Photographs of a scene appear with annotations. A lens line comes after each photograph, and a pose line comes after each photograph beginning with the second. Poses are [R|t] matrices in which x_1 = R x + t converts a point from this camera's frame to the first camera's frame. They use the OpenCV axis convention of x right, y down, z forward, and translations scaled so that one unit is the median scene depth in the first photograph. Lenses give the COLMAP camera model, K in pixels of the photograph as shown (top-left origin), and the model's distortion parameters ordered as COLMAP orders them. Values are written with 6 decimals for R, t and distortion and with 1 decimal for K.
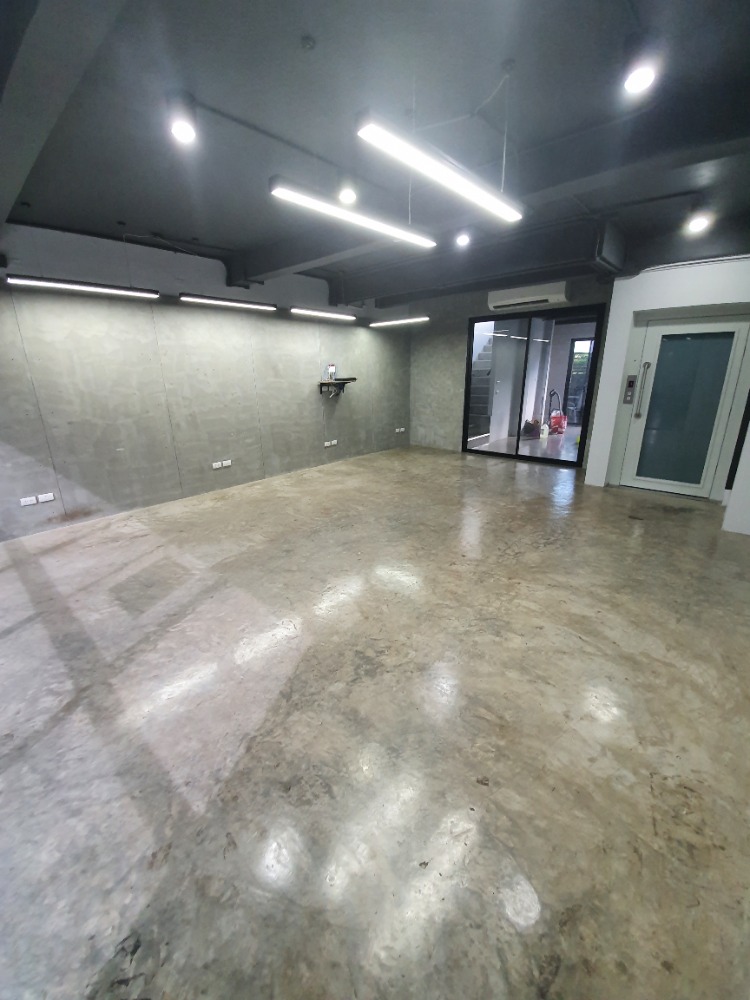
lens RADIAL K [[394.5, 0, 371.3], [0, 394.5, 494.6], [0, 0, 1]] dist [0.010172, -0.015366]
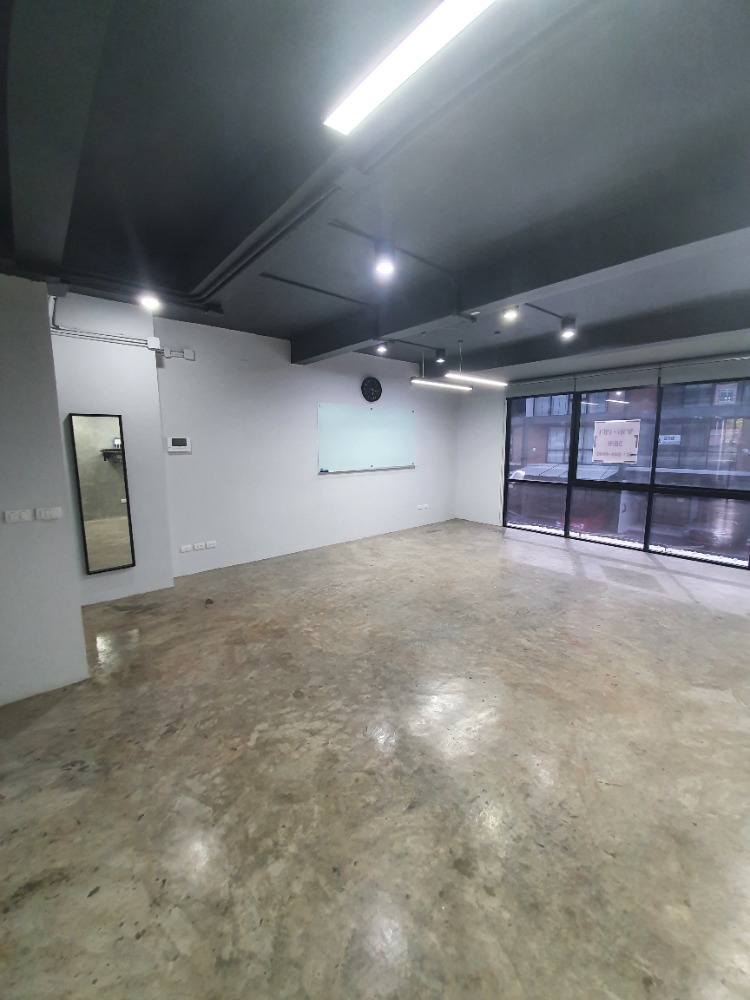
lens RADIAL K [[394.4, 0, 371.1], [0, 394.4, 498.3], [0, 0, 1]] dist [0.011757, -0.015118]
pose [[-0.991775, 0.007582, 0.127772, 0.158855], [0.062432, 0.900099, 0.431190, -0.541332], [-0.111738, 0.435620, -0.893168, 1.673917]]
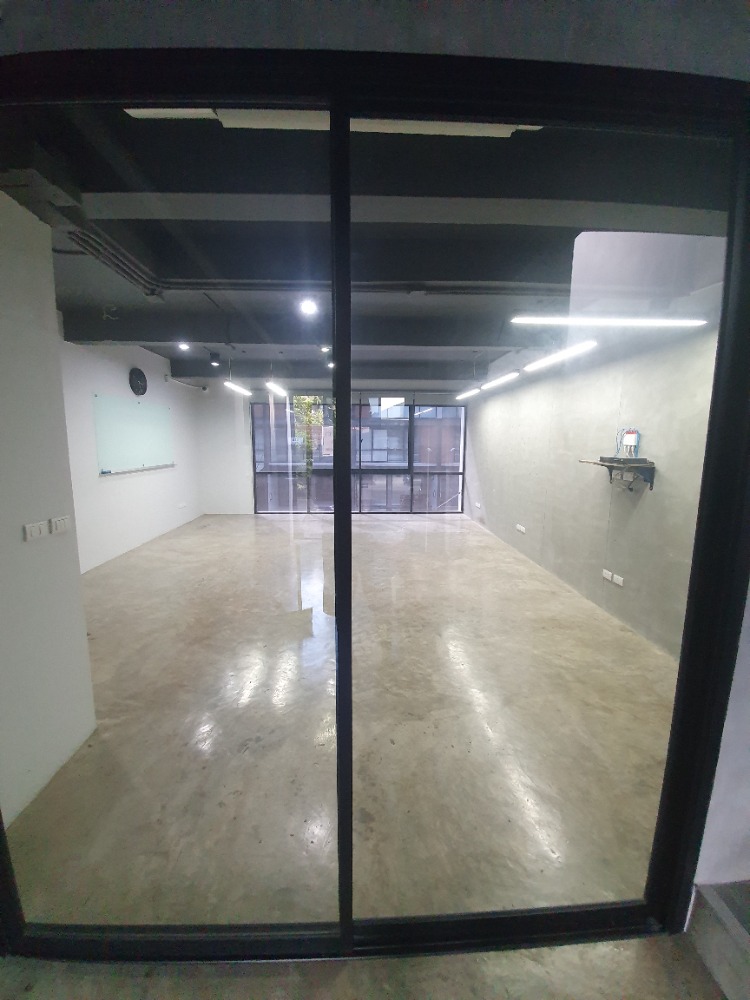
lens RADIAL K [[394.5, 0, 371.3], [0, 394.5, 494.6], [0, 0, 1]] dist [0.010172, -0.015366]
pose [[-0.711243, 0.110686, -0.694177, 0.760168], [-0.202757, 0.913251, 0.353358, -0.560220], [0.673069, 0.392073, -0.627102, 1.722231]]
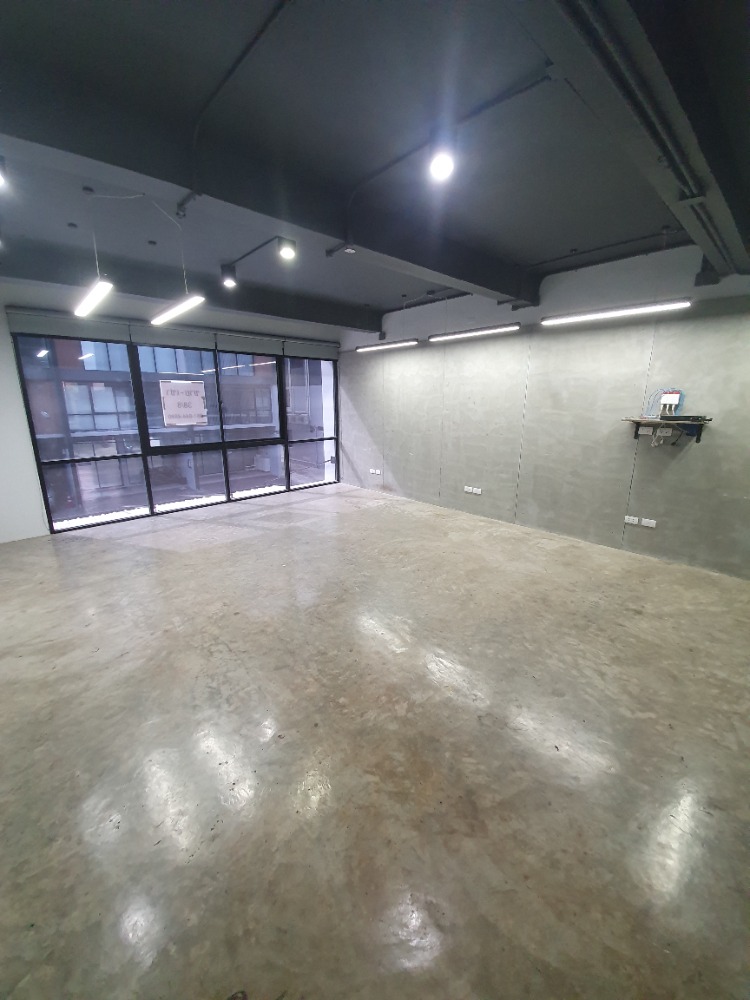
lens RADIAL K [[394.5, 0, 371.3], [0, 394.5, 494.6], [0, 0, 1]] dist [0.010172, -0.015366]
pose [[-0.087695, 0.250905, -0.964031, 0.798647], [-0.293773, 0.918205, 0.265702, -0.331174], [0.951844, 0.306508, -0.006813, 0.977230]]
